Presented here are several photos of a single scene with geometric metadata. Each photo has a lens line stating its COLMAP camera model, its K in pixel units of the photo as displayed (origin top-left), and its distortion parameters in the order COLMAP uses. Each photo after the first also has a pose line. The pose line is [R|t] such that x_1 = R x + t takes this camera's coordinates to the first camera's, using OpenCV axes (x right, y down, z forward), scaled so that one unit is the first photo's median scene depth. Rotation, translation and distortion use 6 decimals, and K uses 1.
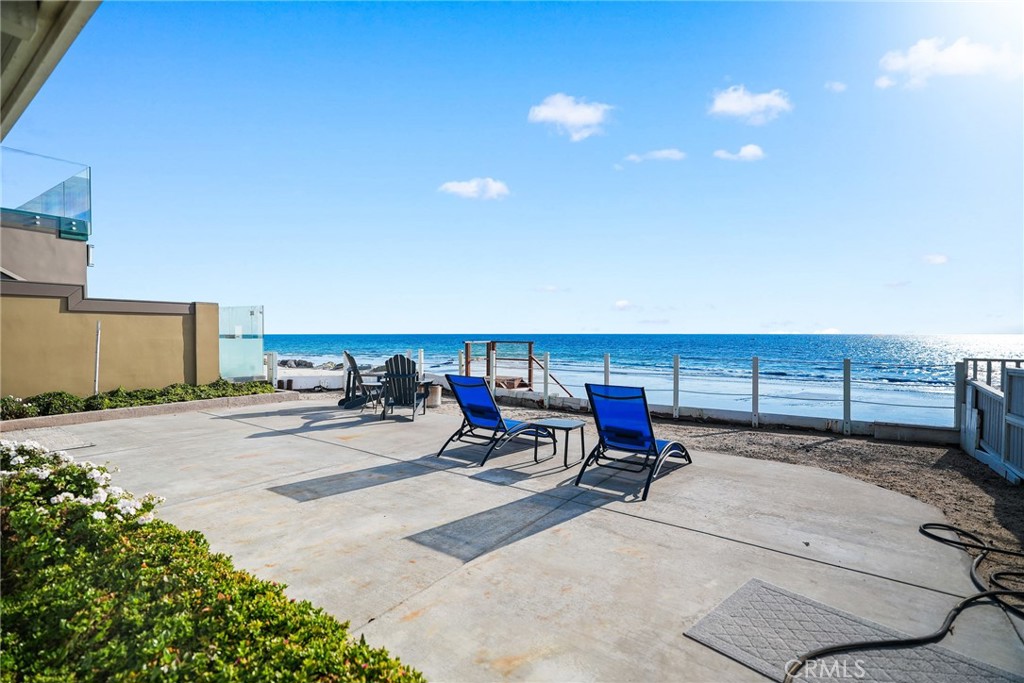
lens RADIAL K [[471.2, 0, 512.1], [0, 471.2, 337.9], [0, 0, 1]] dist [-0.001937, -0.000276]
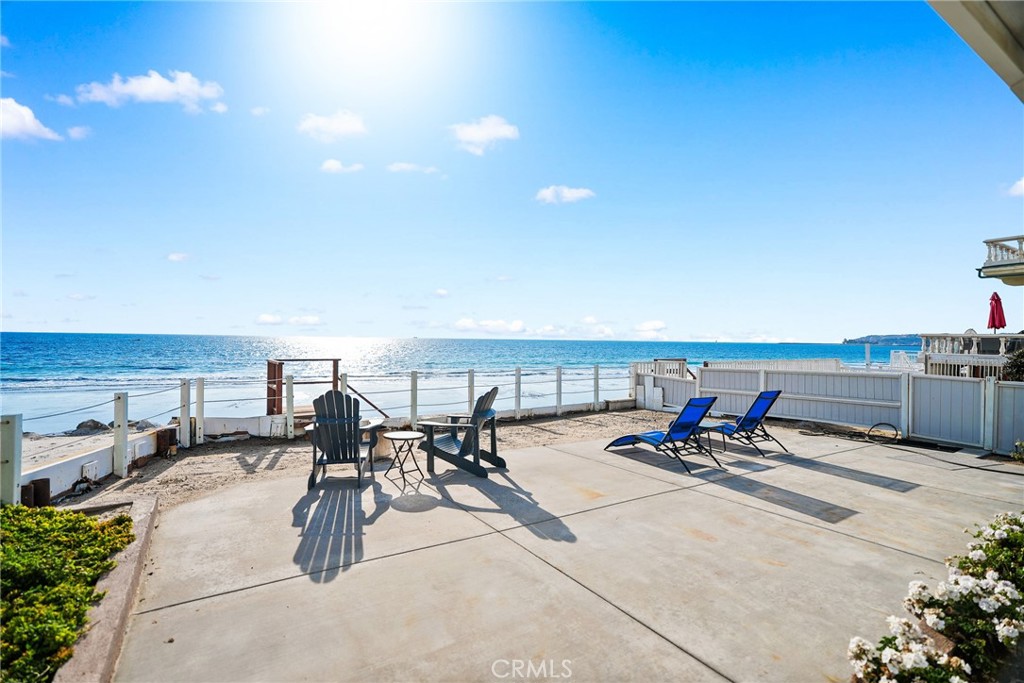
lens RADIAL K [[471.2, 0, 519.4], [0, 471.2, 344.6], [0, 0, 1]] dist [-0.001937, -0.000276]
pose [[0.375825, -0.008542, 0.926651, -1.527244], [-0.003614, 0.999936, 0.010683, -0.065673], [-0.926684, -0.007364, 0.375770, 1.113897]]
